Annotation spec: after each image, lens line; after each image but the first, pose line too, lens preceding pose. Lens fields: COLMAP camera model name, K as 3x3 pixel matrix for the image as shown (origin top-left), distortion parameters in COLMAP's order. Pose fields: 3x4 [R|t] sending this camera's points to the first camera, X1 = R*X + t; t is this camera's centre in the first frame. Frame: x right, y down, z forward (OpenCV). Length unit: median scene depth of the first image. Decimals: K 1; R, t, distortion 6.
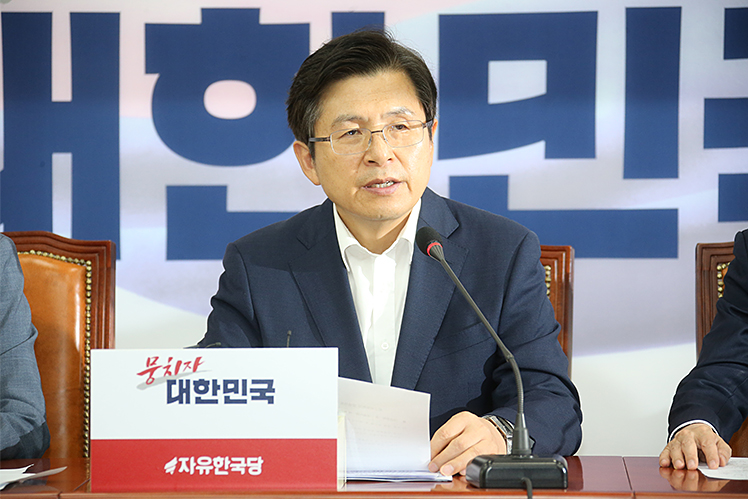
lens RADIAL K [[3296.0, 0, 374.0], [0, 3296.0, 249.5], [0, 0, 1]] dist [0.686936, 9.587071]
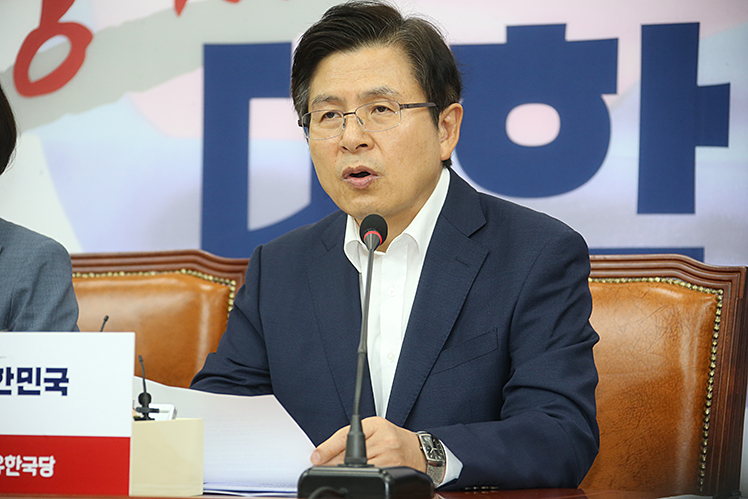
lens RADIAL K [[3296.0, 0, 374.0], [0, 3296.0, 249.5], [0, 0, 1]] dist [0.686936, 9.587071]
pose [[0.926389, 0.001681, -0.376565, 0.376506], [-0.021276, 0.998626, -0.047885, 0.048424], [0.375967, 0.052373, 0.925152, 0.213111]]
